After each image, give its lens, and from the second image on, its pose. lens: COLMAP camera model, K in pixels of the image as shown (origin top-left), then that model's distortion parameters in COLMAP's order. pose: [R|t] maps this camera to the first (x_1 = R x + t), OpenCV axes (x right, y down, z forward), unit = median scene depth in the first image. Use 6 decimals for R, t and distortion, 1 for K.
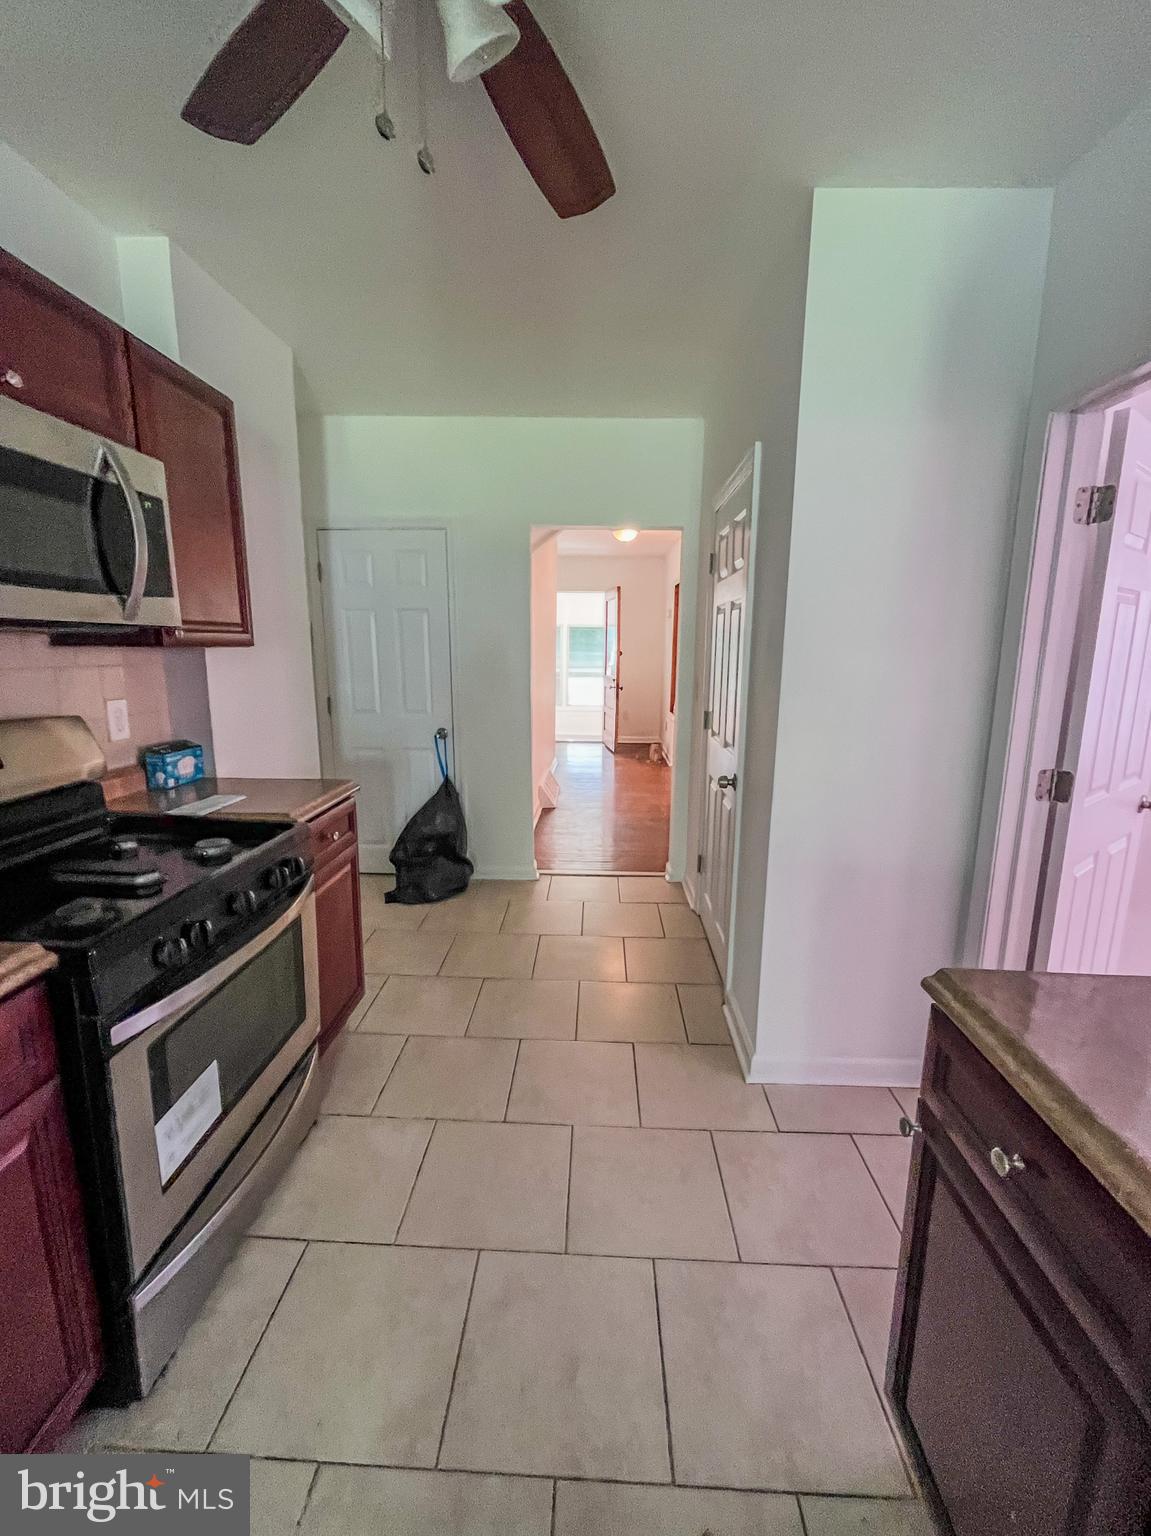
lens RADIAL K [[620.3, 0, 575.5], [0, 620.3, 768.0], [0, 0, 1]] dist [-0.001927, -0.000040]
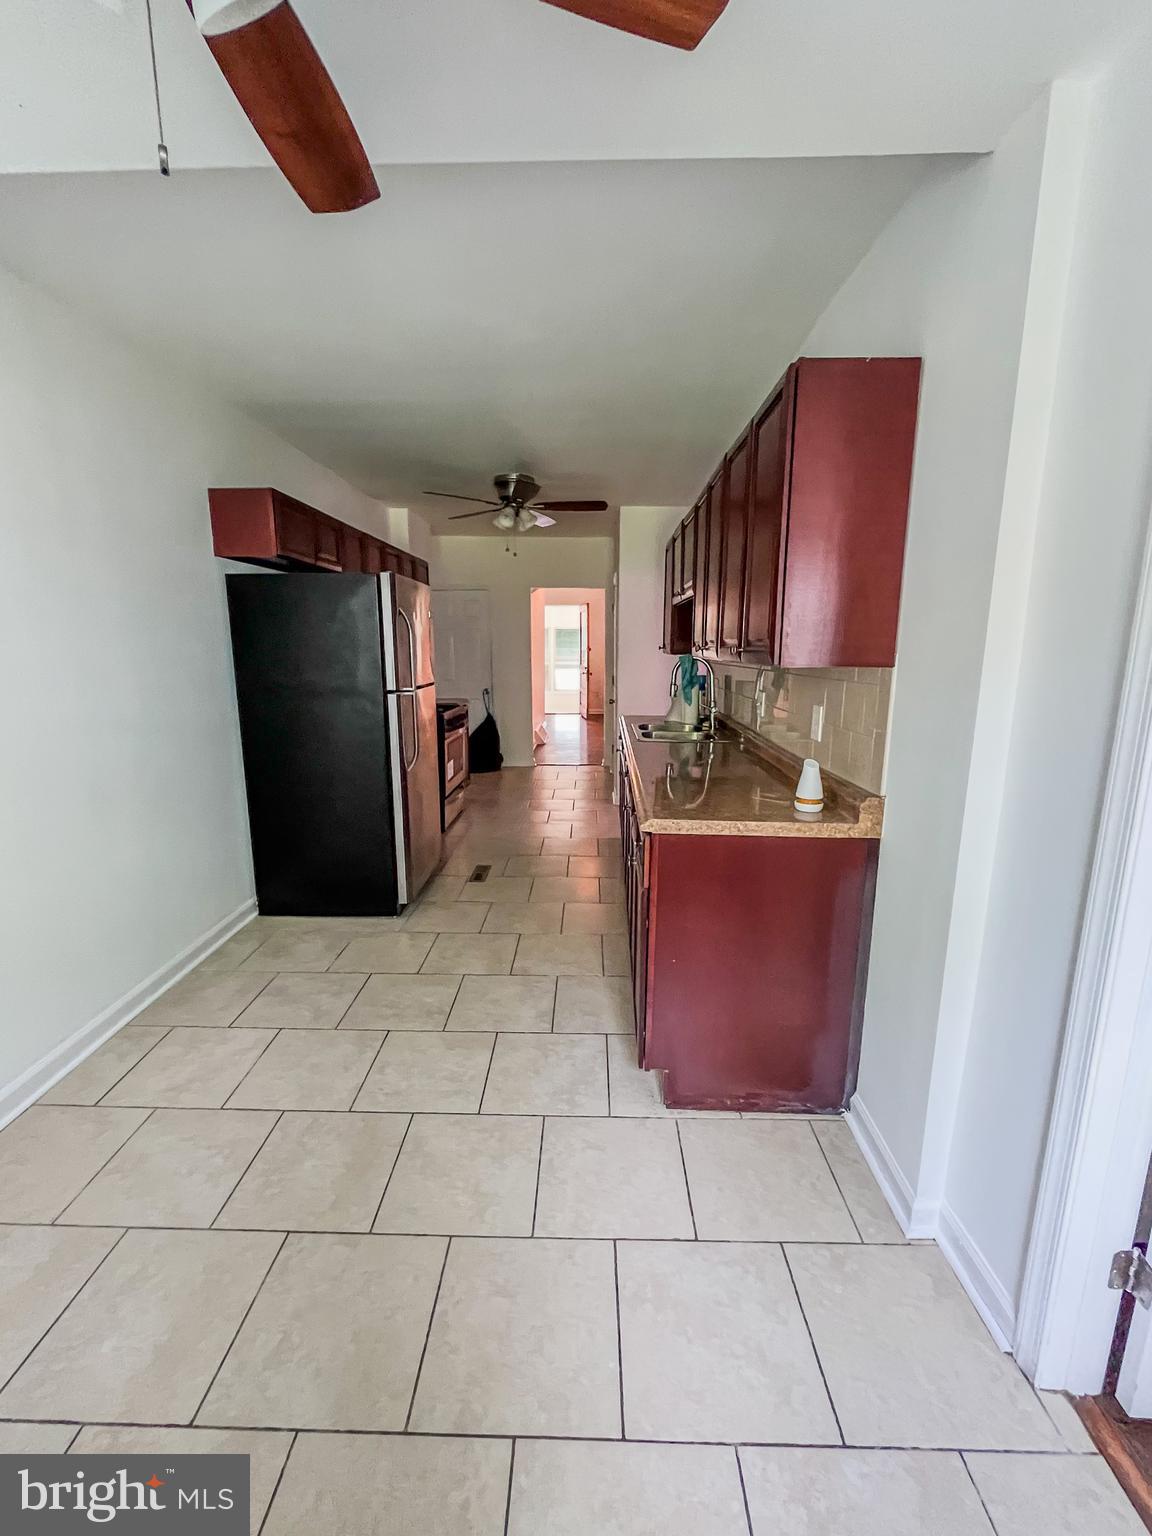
lens RADIAL K [[620.3, 0, 576.0], [0, 620.3, 768.0], [0, 0, 1]] dist [-0.001927, -0.000040]
pose [[0.999822, -0.013280, 0.013376, 0.019272], [0.013189, 0.999889, 0.006900, 0.086640], [-0.013467, -0.006723, 0.999887, -0.474222]]
